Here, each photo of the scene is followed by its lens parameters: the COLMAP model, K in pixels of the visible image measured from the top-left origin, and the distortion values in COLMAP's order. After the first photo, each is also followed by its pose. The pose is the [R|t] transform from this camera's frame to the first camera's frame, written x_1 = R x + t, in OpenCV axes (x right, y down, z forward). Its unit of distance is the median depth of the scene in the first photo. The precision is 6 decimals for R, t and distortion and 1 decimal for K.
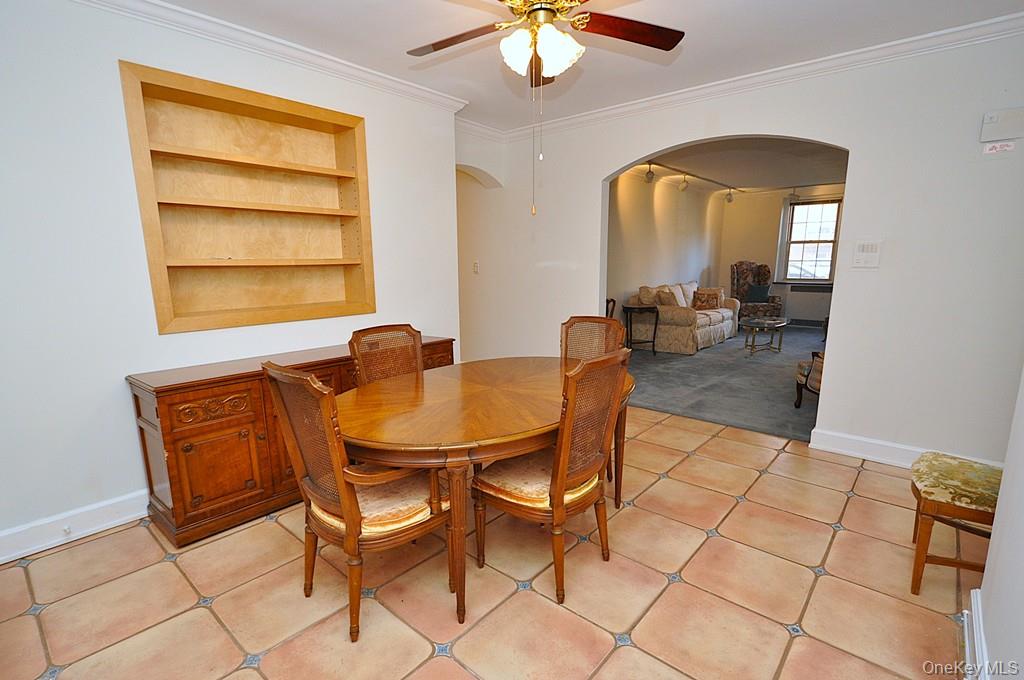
lens RADIAL K [[465.0, 0, 508.9], [0, 465.0, 356.3], [0, 0, 1]] dist [-0.000884, -0.001323]
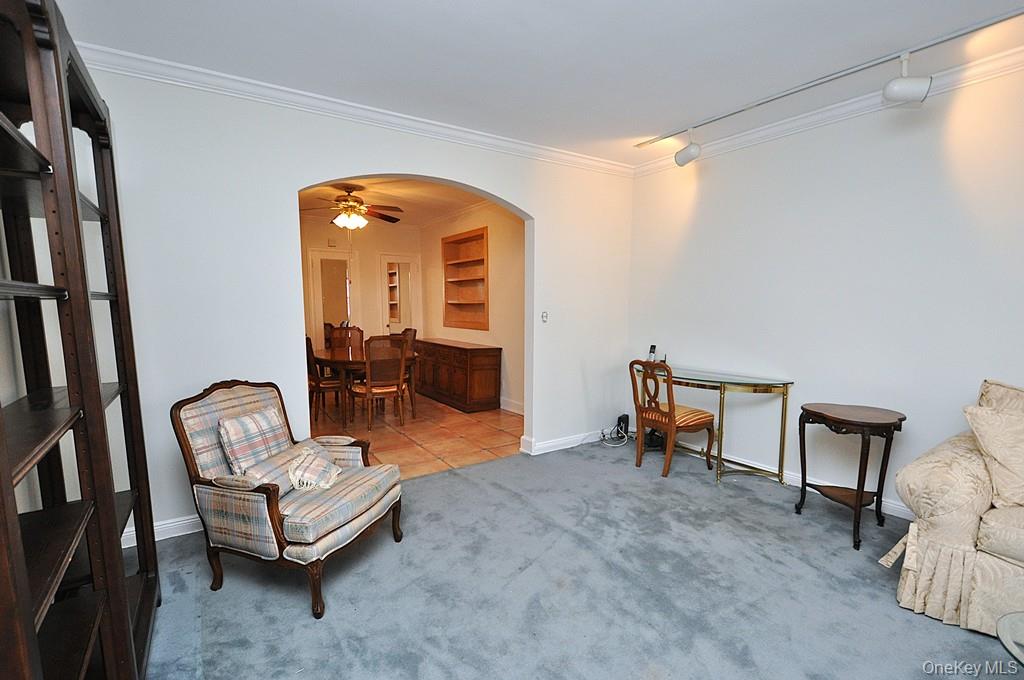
lens RADIAL K [[465.0, 0, 508.9], [0, 465.0, 356.3], [0, 0, 1]] dist [-0.000884, -0.001323]
pose [[-0.246226, 0.125173, -0.961096, 0.527582], [-0.186151, 0.967056, 0.173640, -0.120934], [0.951168, 0.221664, -0.214813, 0.552184]]
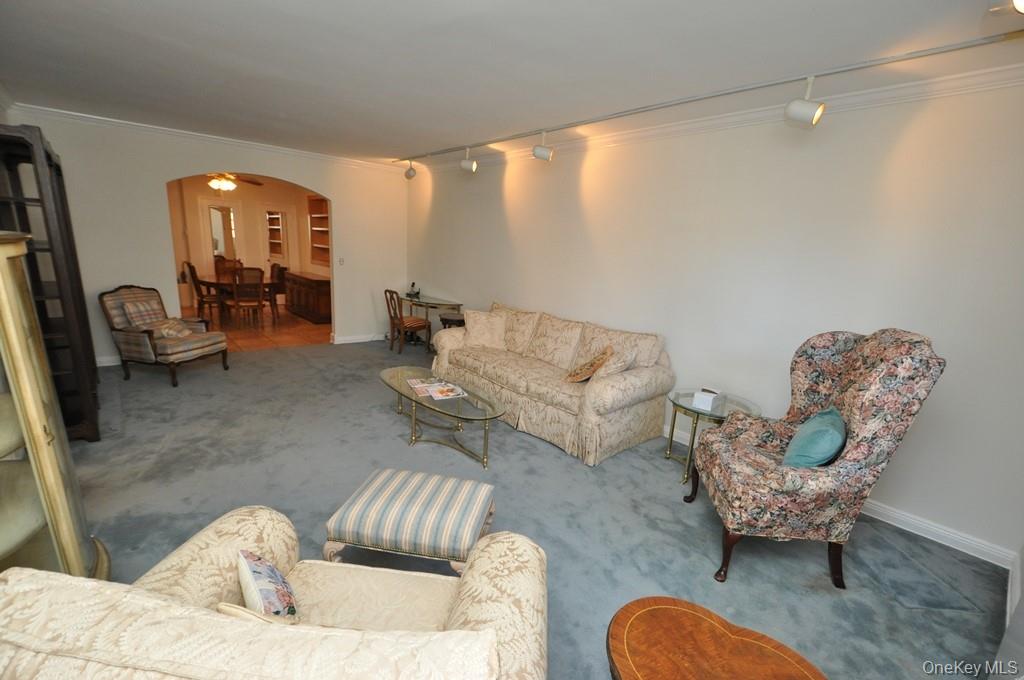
lens RADIAL K [[445.0, 0, 510.8], [0, 445.0, 361.0], [0, 0, 1]] dist [-0.001324, -0.000648]
pose [[-0.120342, 0.252930, -0.959971, 0.767198], [-0.253533, 0.927101, 0.276053, -0.201206], [0.959812, 0.276605, -0.047443, 0.810103]]
